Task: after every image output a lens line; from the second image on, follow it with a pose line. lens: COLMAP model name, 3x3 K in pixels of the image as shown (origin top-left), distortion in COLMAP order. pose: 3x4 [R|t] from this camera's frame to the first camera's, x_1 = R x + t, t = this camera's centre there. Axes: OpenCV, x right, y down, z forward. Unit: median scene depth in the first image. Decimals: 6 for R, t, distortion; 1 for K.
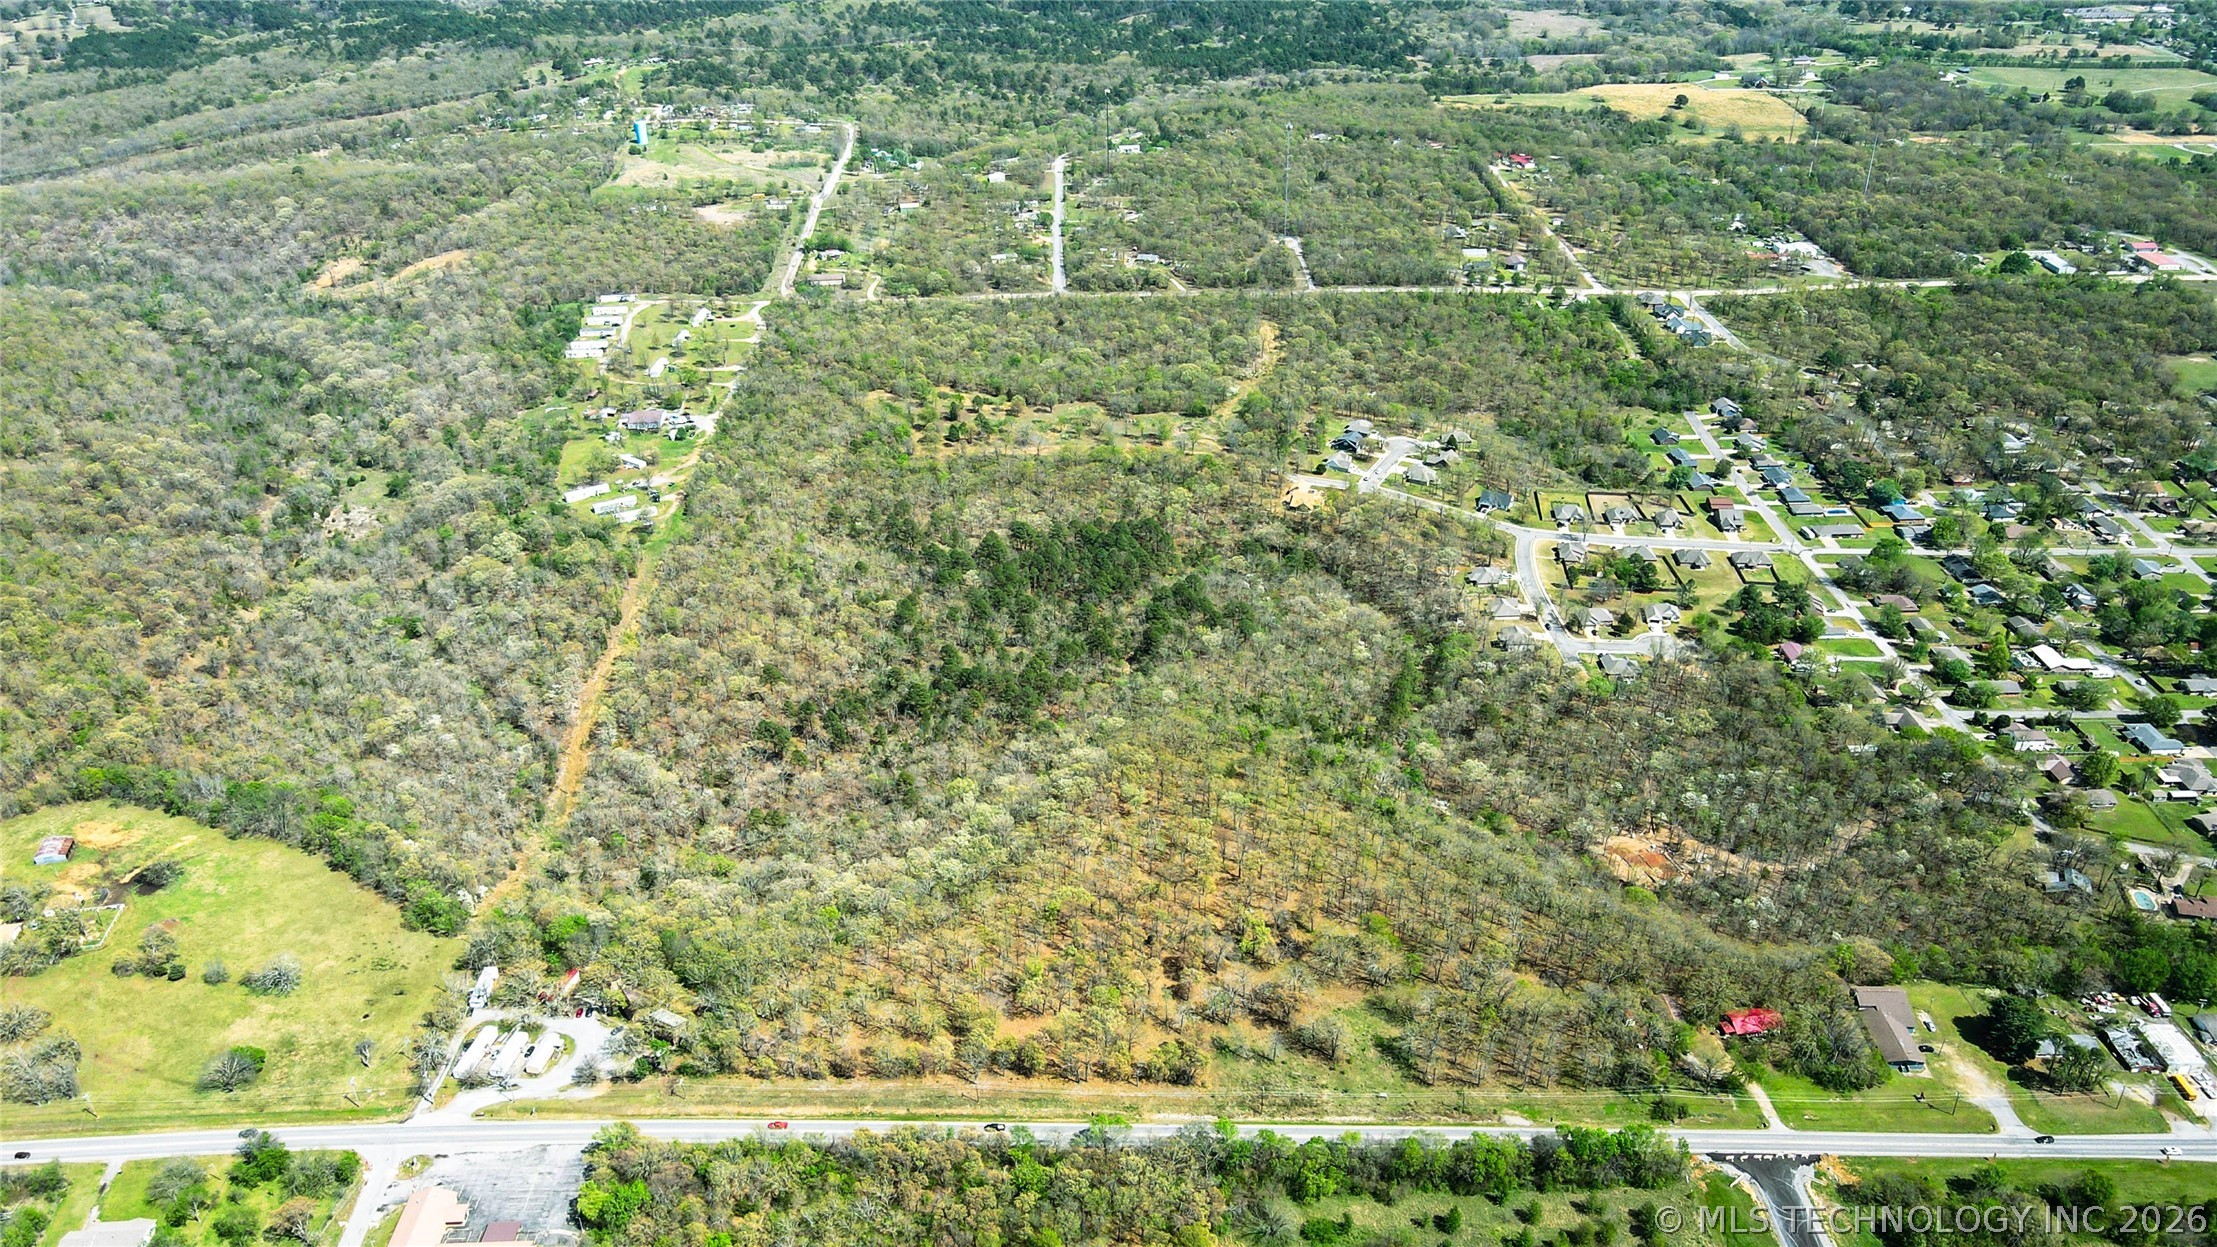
lens RADIAL K [[1637.0, 0, 1108.6], [0, 1637.0, 630.7], [0, 0, 1]] dist [-0.009808, 0.041266]
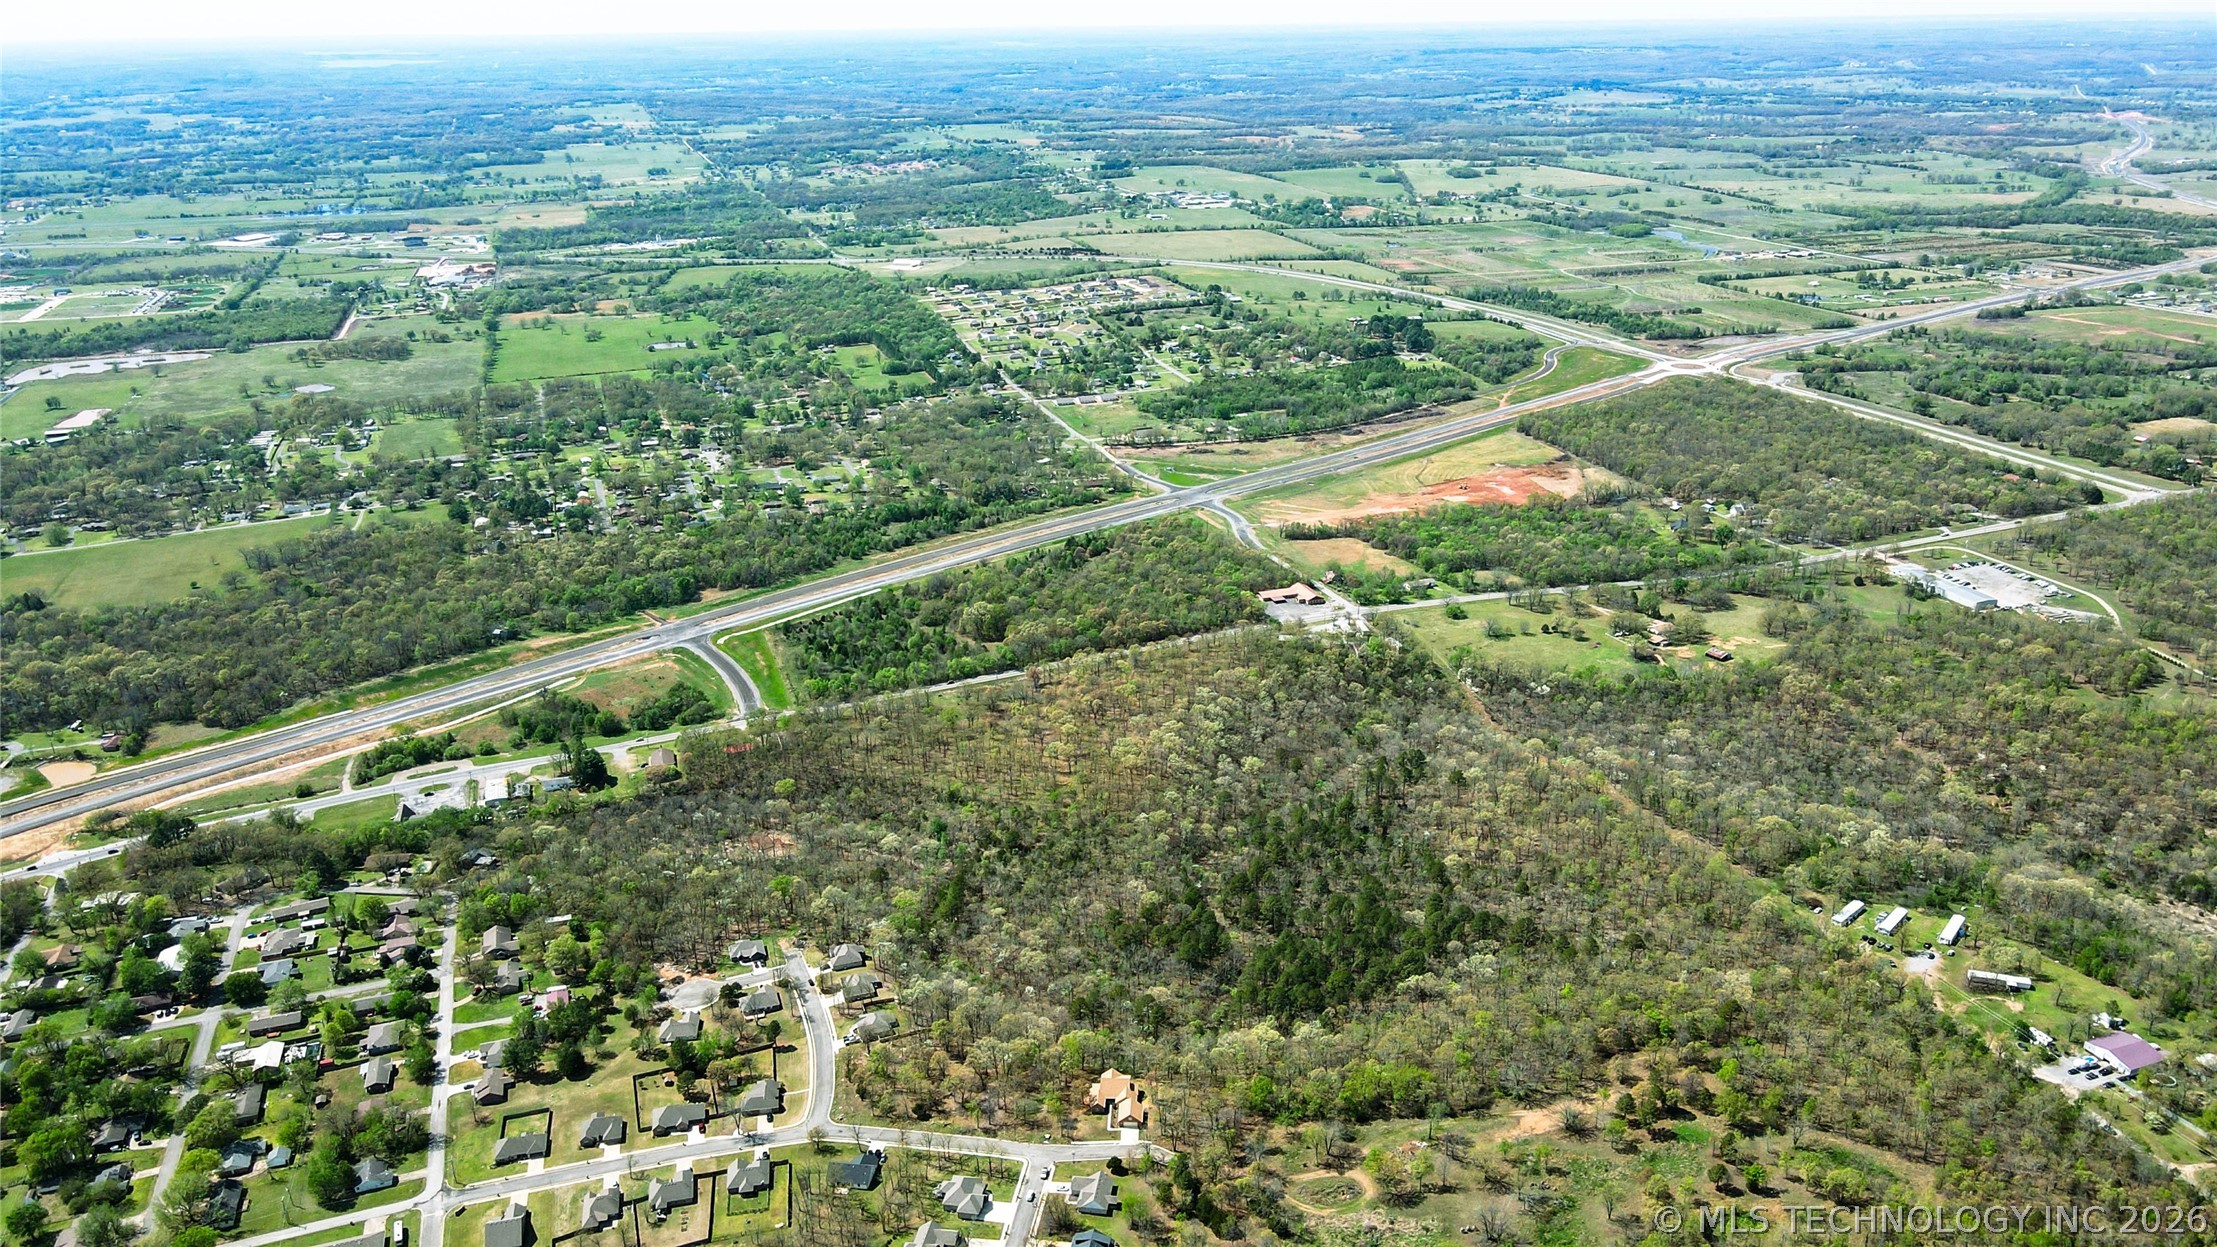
lens RADIAL K [[1652.6, 0, 1107.0], [0, 1652.6, 592.7], [0, 0, 1]] dist [-0.013486, 0.053094]
pose [[-0.954052, 0.129544, -0.270191, 0.297418], [-0.120136, 0.660698, 0.740976, -0.780829], [0.274504, 0.739390, -0.614777, 1.305609]]
